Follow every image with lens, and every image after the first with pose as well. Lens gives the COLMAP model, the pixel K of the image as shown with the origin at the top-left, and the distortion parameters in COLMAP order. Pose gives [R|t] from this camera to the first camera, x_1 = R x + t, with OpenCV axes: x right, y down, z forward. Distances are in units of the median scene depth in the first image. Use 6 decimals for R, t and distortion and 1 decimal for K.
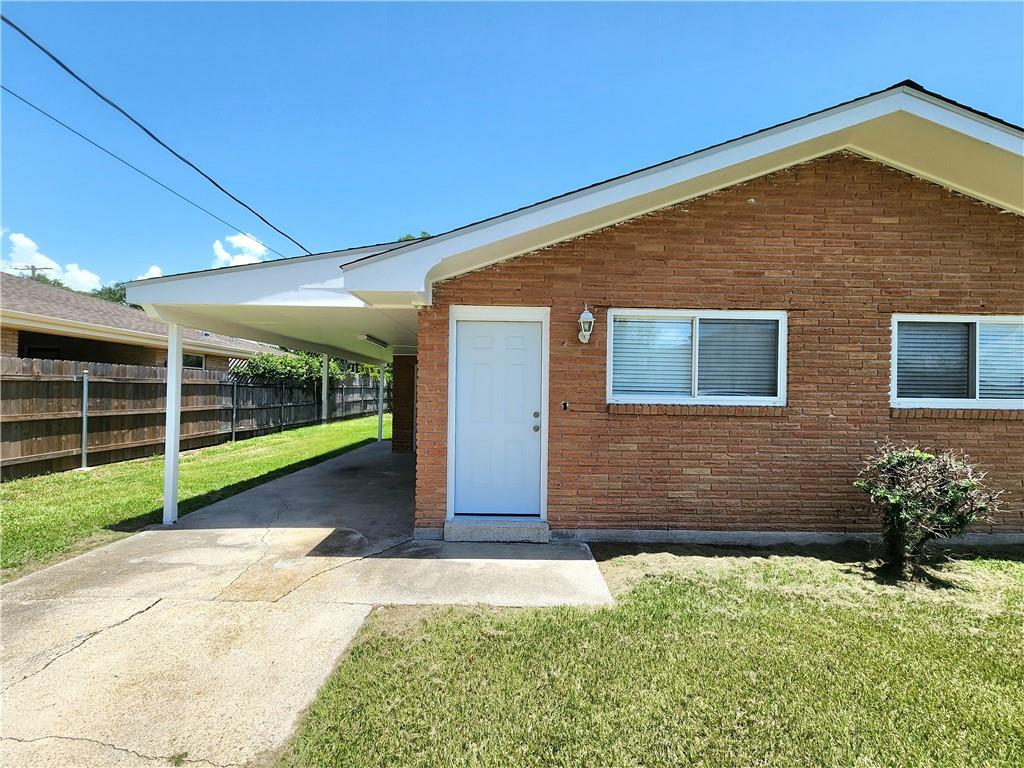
lens RADIAL K [[419.8, 0, 512.5], [0, 419.8, 389.9], [0, 0, 1]] dist [-0.000293, 0.000114]
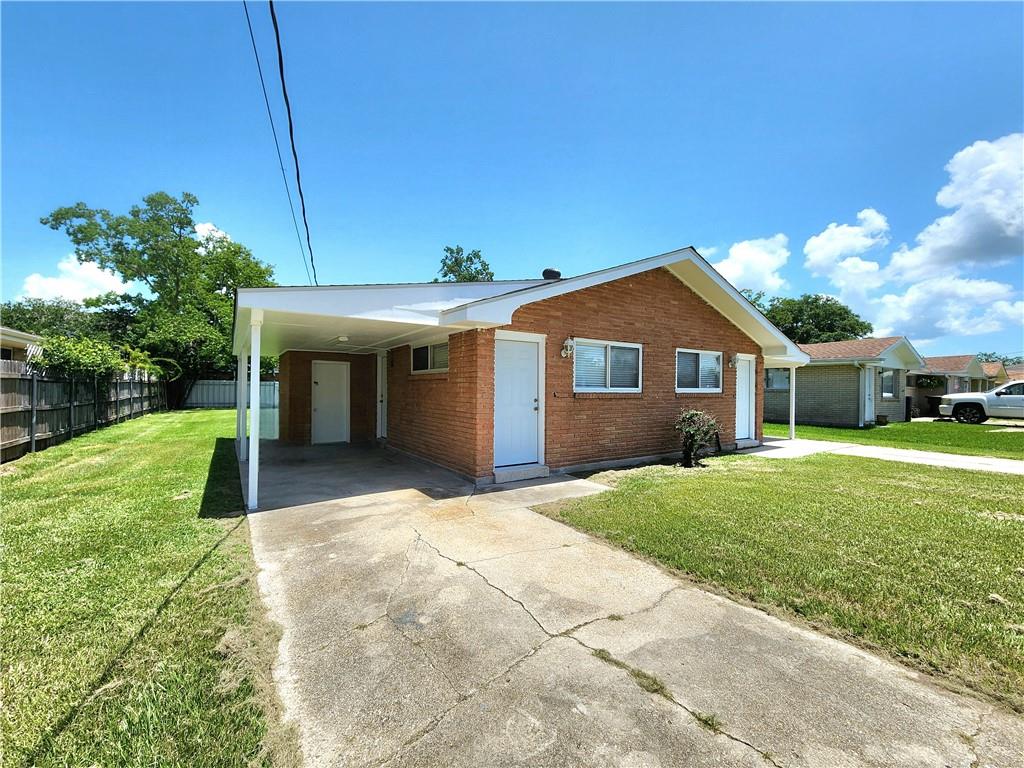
lens RADIAL K [[419.8, 0, 512.5], [0, 419.8, 389.9], [0, 0, 1]] dist [-0.000293, 0.000114]
pose [[0.837435, -0.010146, 0.546442, -0.921437], [0.002400, 0.999886, 0.014888, -0.004879], [-0.546531, -0.011157, 0.837364, -0.306393]]
